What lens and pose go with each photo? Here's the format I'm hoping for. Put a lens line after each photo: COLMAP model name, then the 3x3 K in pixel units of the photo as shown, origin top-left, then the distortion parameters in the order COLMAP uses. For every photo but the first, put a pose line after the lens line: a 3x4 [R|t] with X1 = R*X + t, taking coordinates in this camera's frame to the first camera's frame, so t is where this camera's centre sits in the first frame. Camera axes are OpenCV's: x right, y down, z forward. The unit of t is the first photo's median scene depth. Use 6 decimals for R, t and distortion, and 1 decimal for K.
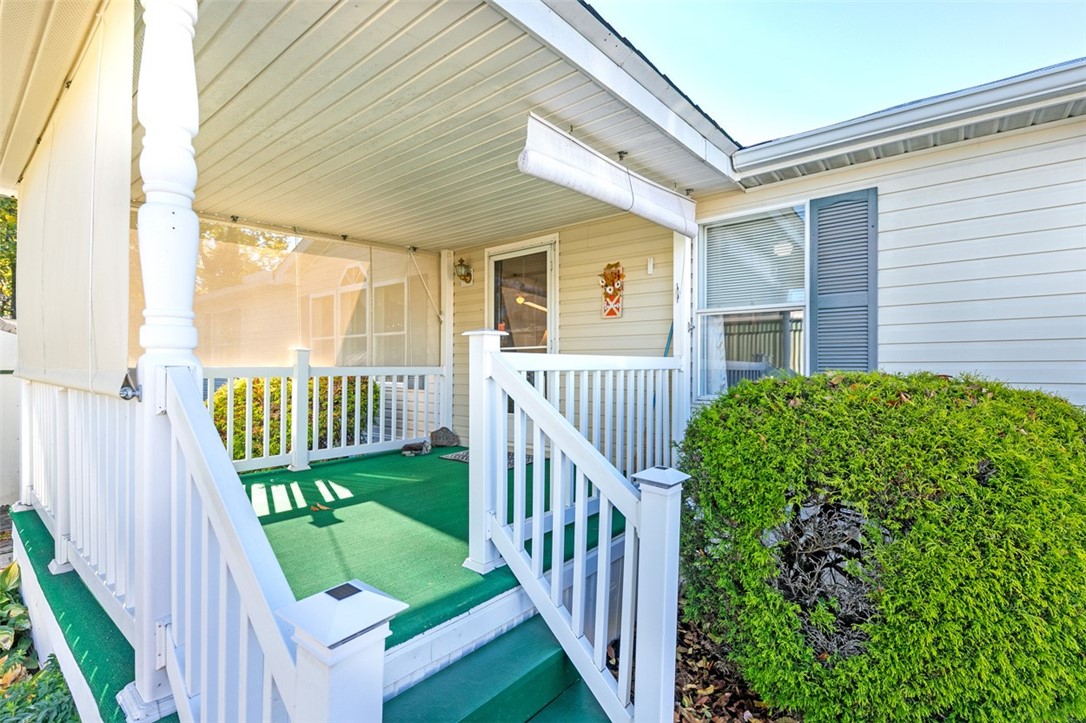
lens RADIAL K [[510.2, 0, 519.7], [0, 510.2, 361.2], [0, 0, 1]] dist [-0.001539, -0.000893]
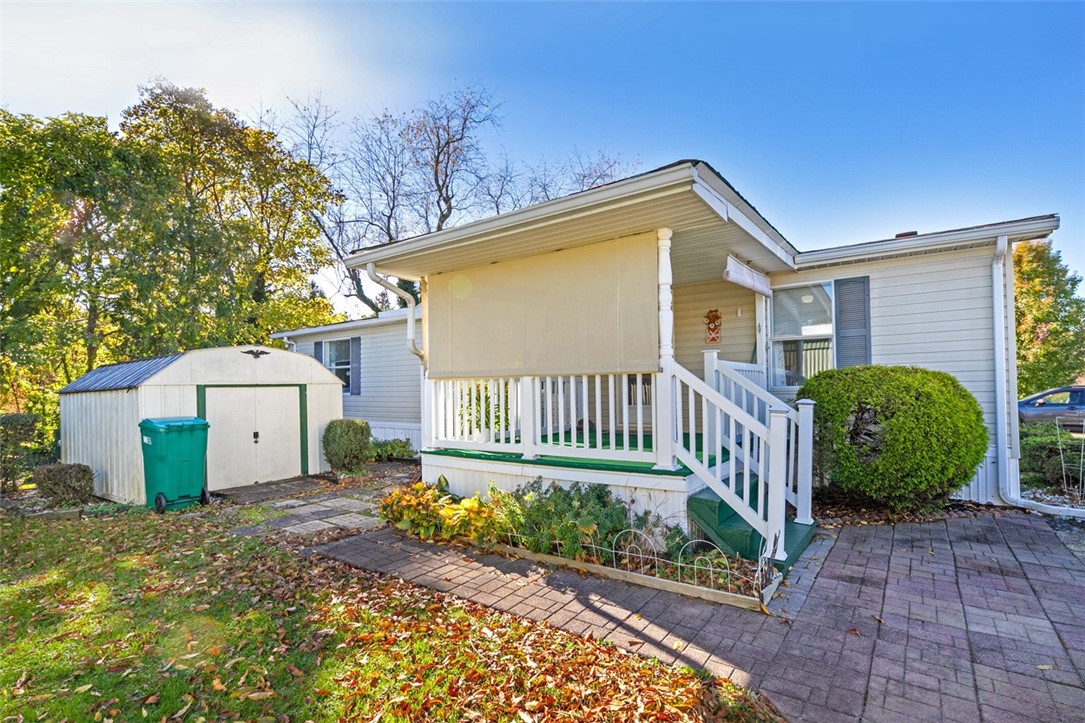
lens RADIAL K [[509.1, 0, 541.0], [0, 509.1, 378.0], [0, 0, 1]] dist [0.000859, -0.000057]
pose [[0.996734, -0.015332, 0.079285, -0.712548], [0.016272, 0.999805, -0.011225, 0.055705], [-0.079098, 0.012478, 0.996789, -0.844307]]
